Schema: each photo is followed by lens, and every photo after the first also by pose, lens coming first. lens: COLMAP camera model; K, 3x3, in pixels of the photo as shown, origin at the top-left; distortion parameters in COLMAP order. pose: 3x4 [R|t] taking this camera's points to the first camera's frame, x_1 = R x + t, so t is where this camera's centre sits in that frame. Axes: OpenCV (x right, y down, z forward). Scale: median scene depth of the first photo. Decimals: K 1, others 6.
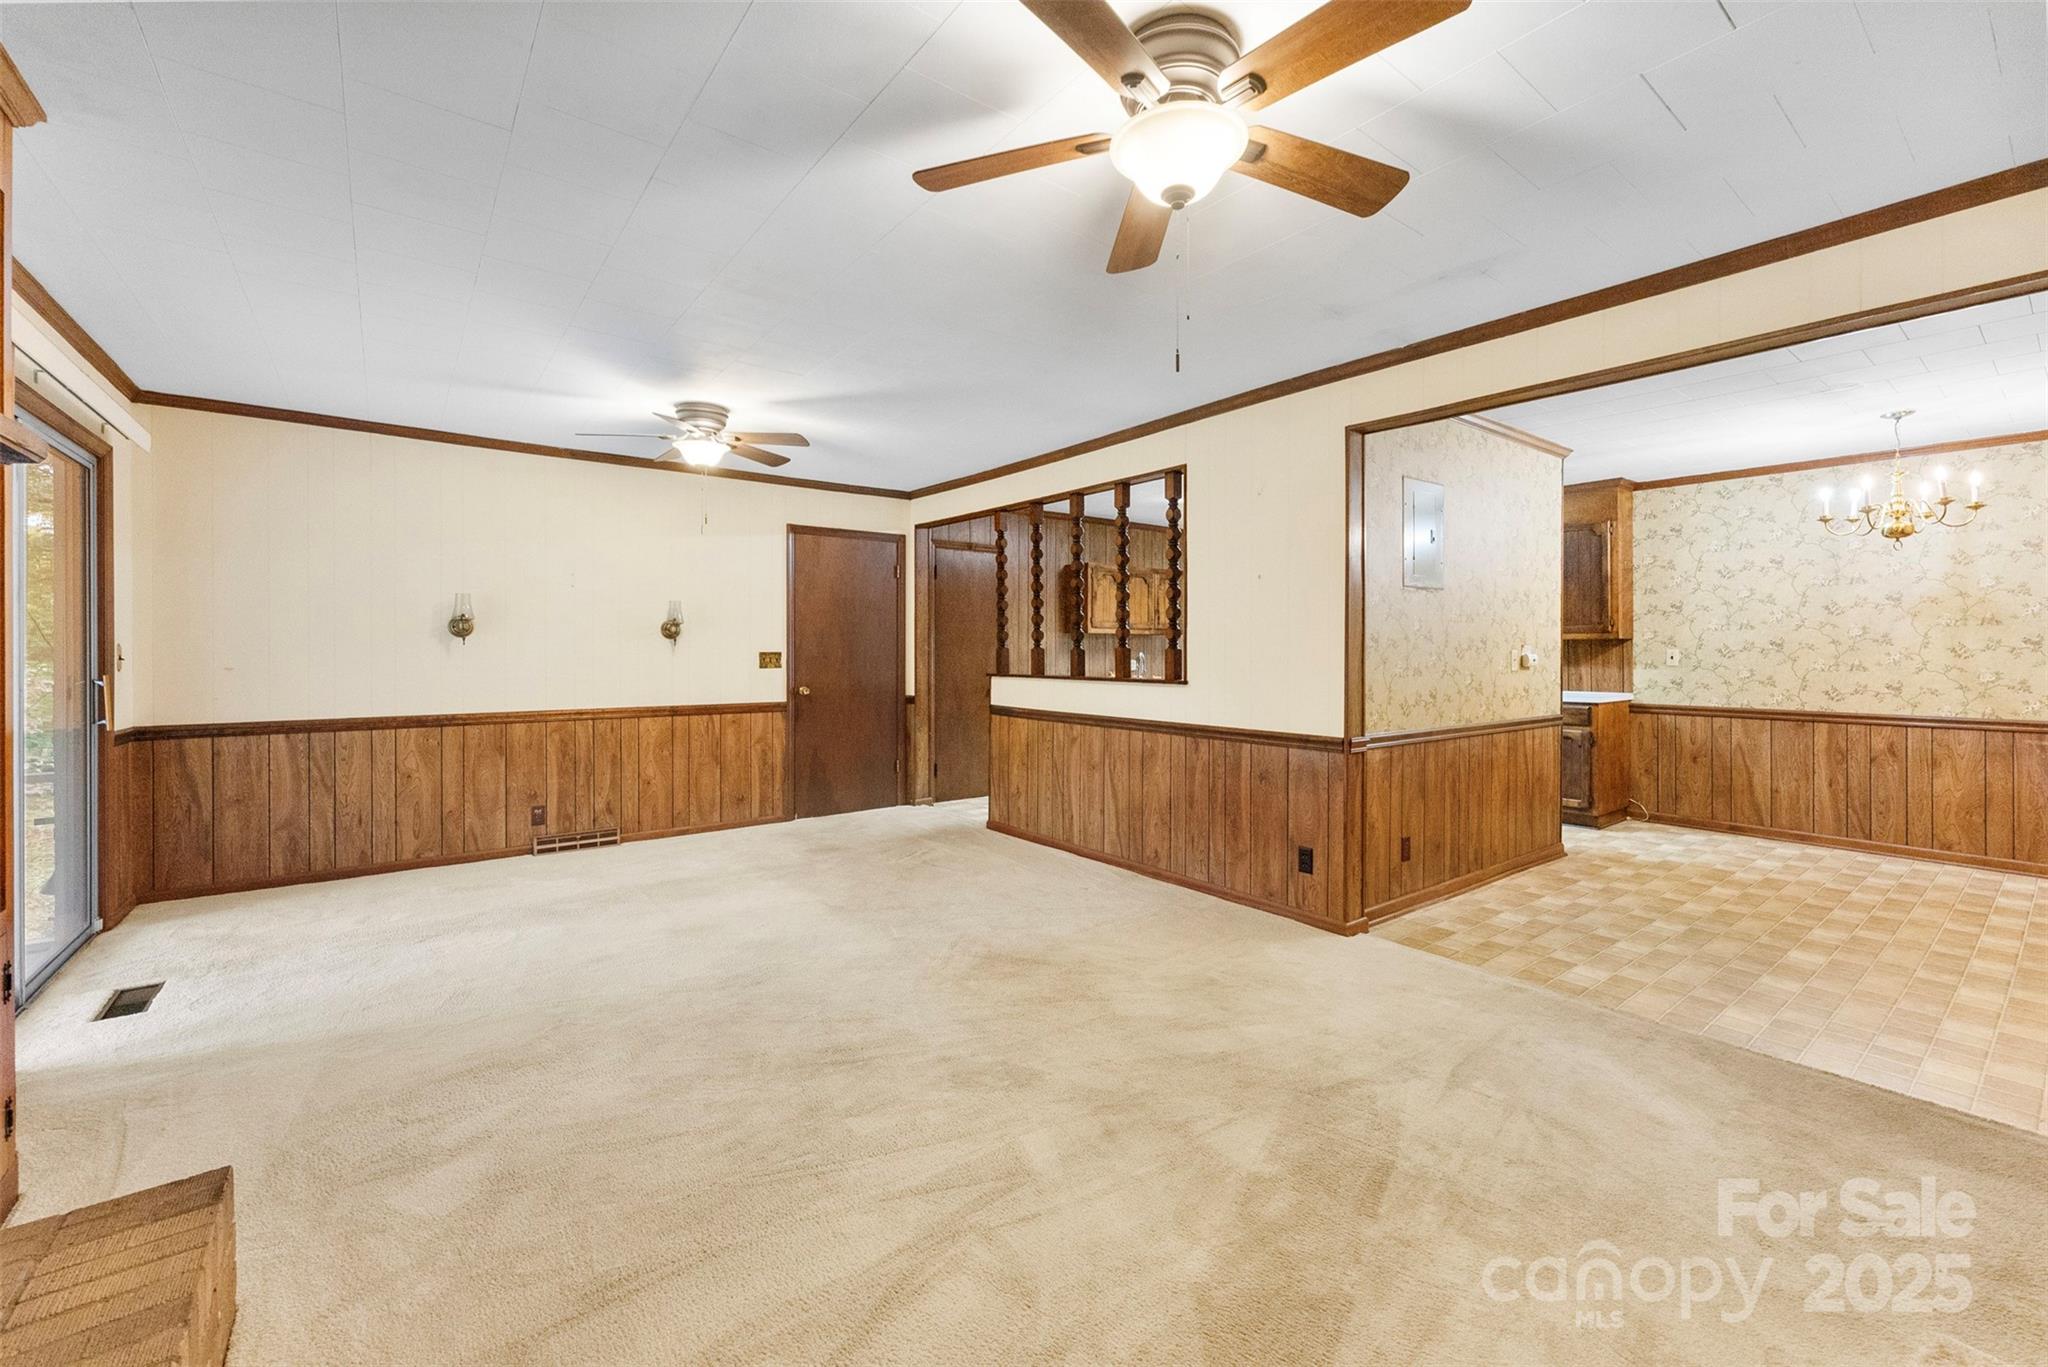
lens RADIAL K [[826.9, 0, 1031.9], [0, 826.9, 643.8], [0, 0, 1]] dist [0.001144, 0.000051]
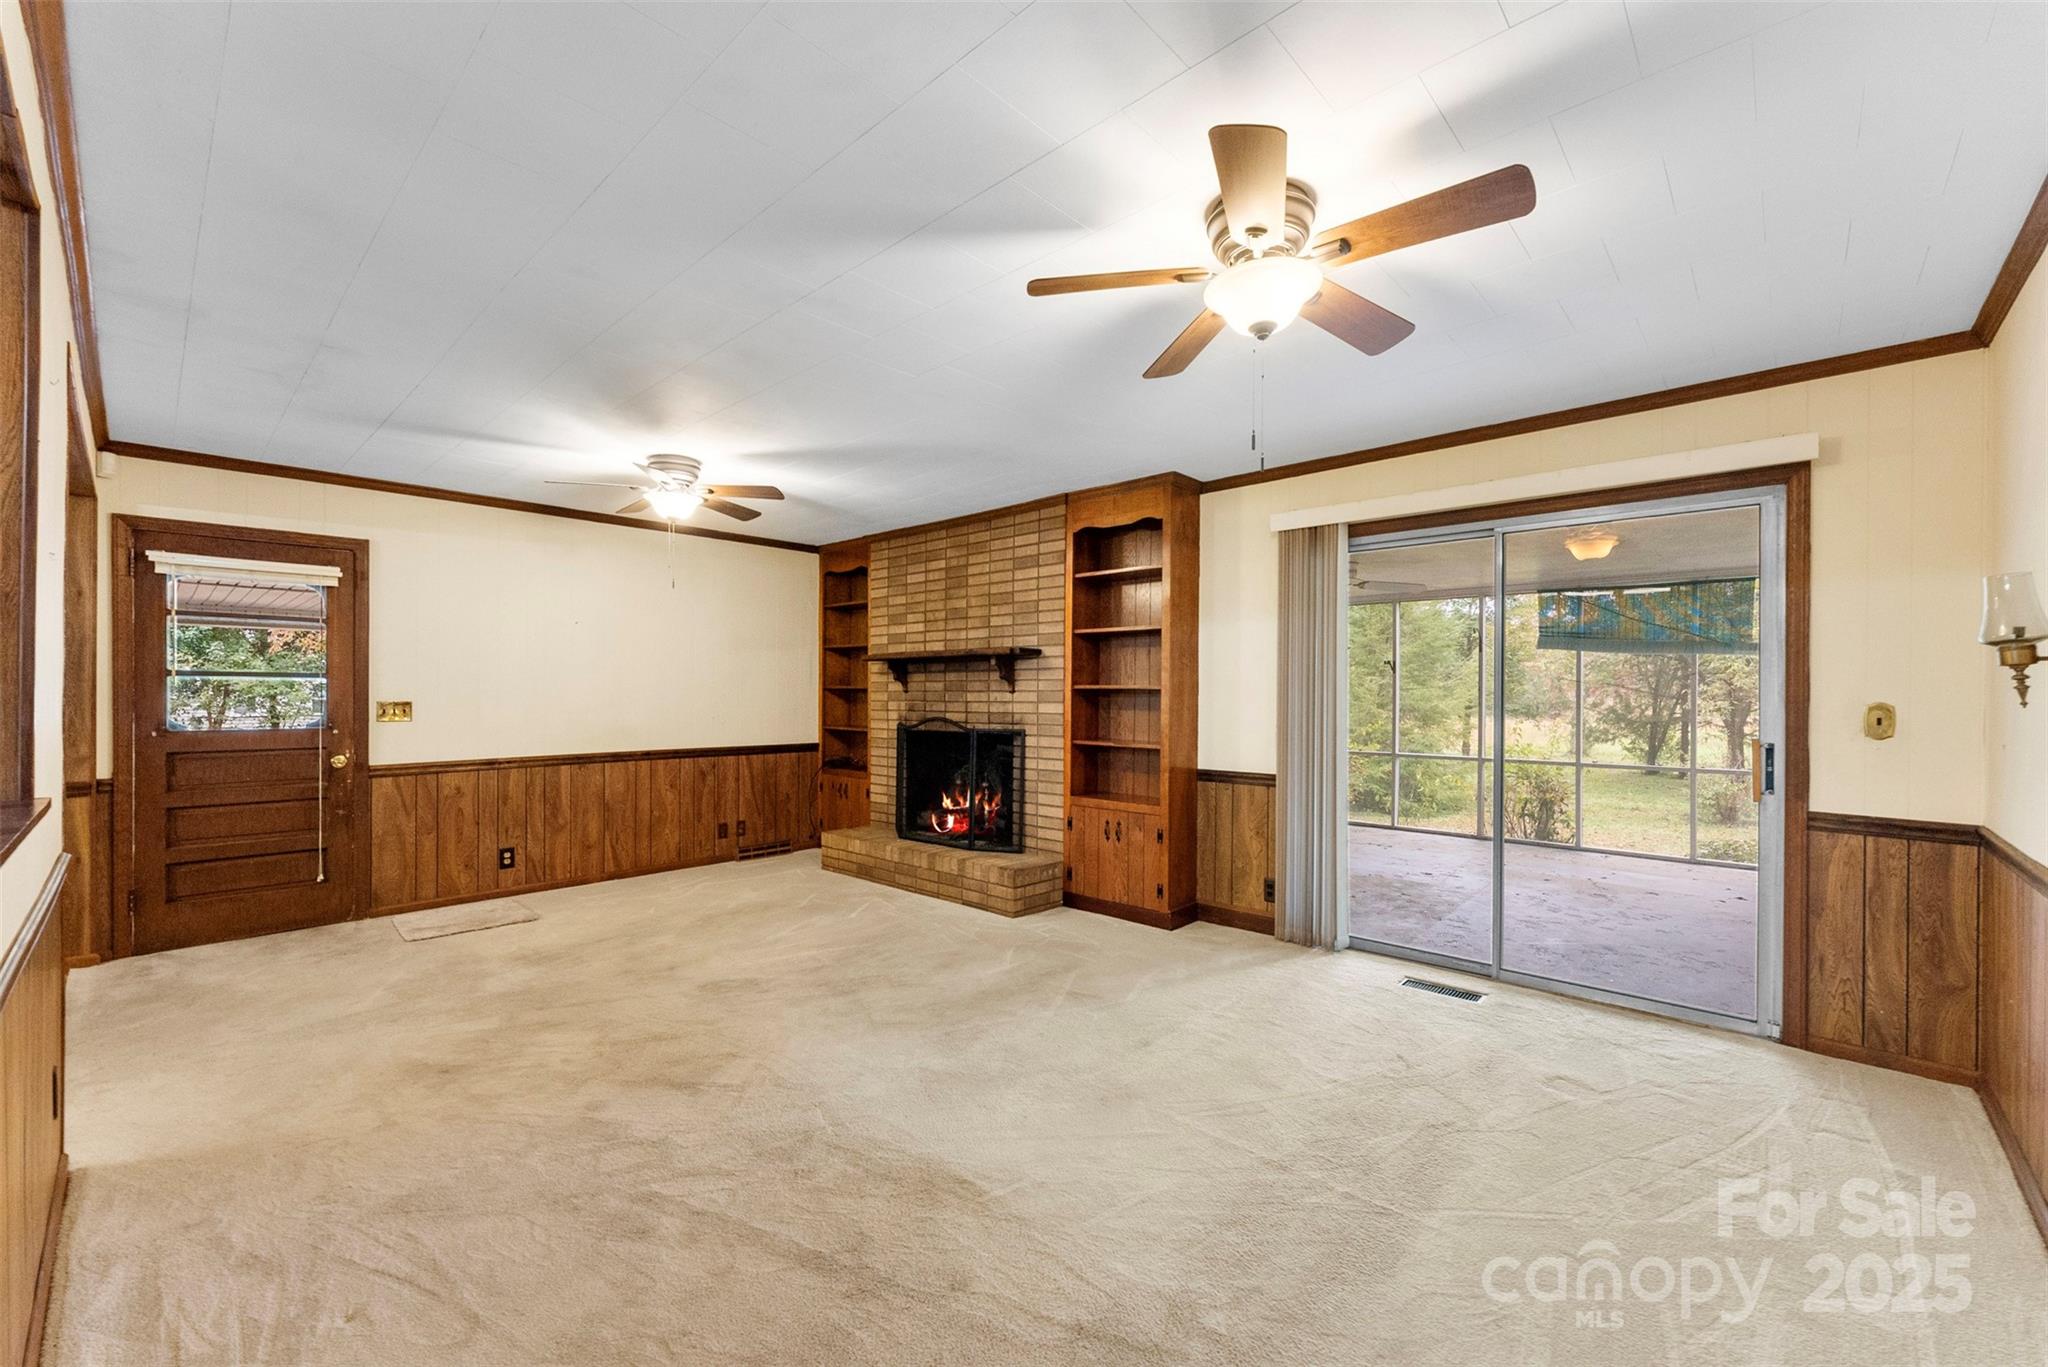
lens RADIAL K [[826.9, 0, 1013.0], [0, 826.9, 693.8], [0, 0, 1]] dist [0.001144, 0.000051]
pose [[-0.990182, -0.000390, -0.139781, -0.199361], [-0.000575, 0.999999, 0.001280, -0.003472], [0.139780, 0.001348, -0.990182, 1.480958]]
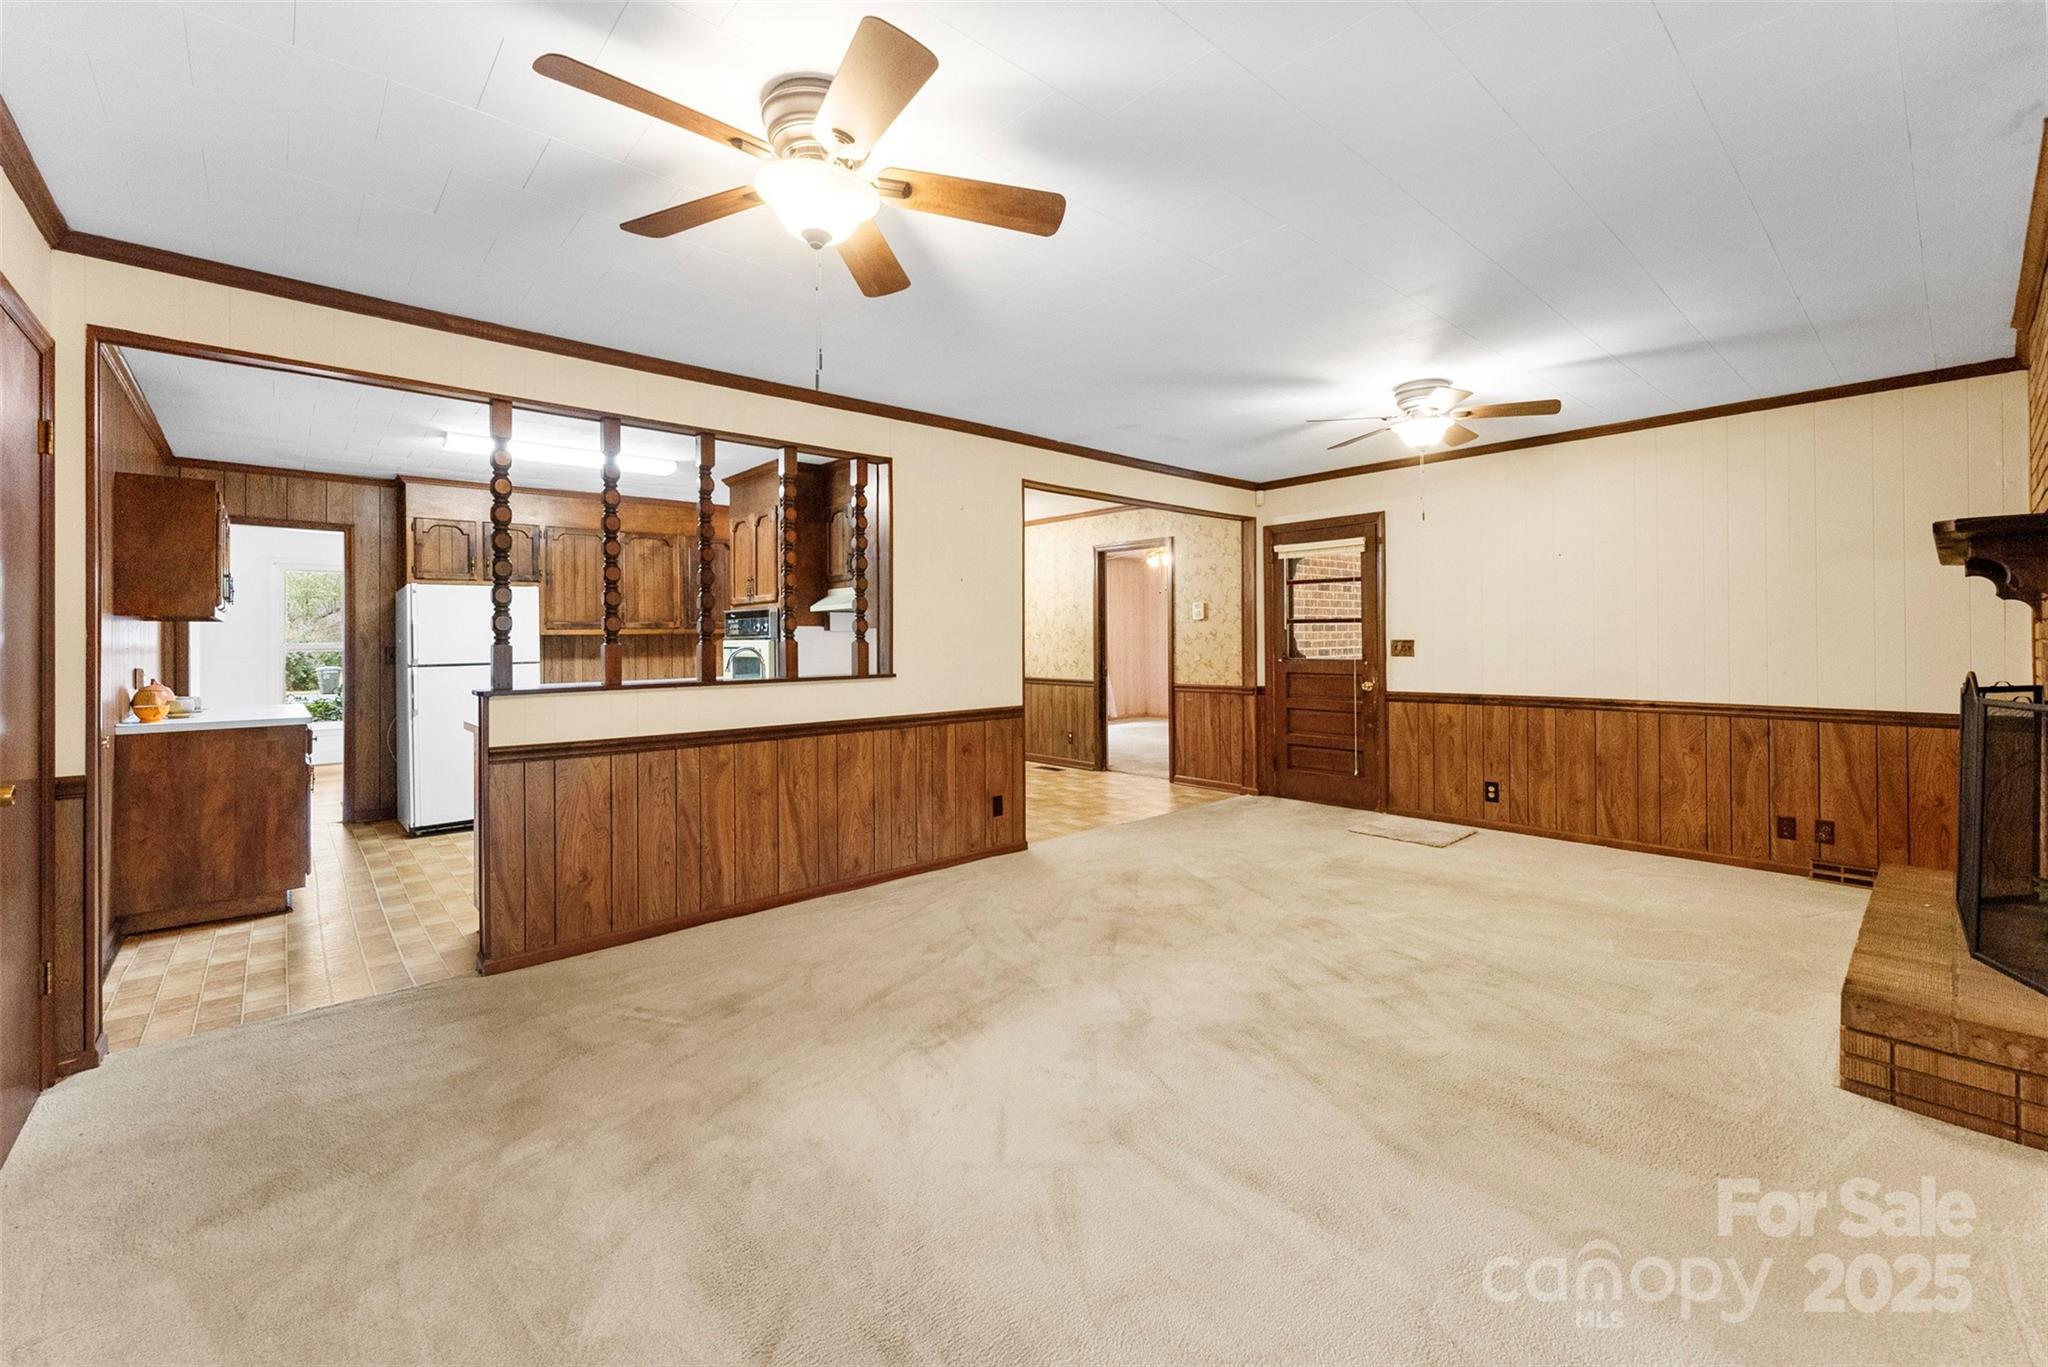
lens RADIAL K [[826.9, 0, 1025.5], [0, 826.9, 633.1], [0, 0, 1]] dist [0.001144, 0.000051]
pose [[-0.061606, 0.009785, 0.998053, -0.861977], [0.006750, 0.999933, -0.009387, 0.006241], [-0.998078, 0.006159, -0.061668, 0.938762]]
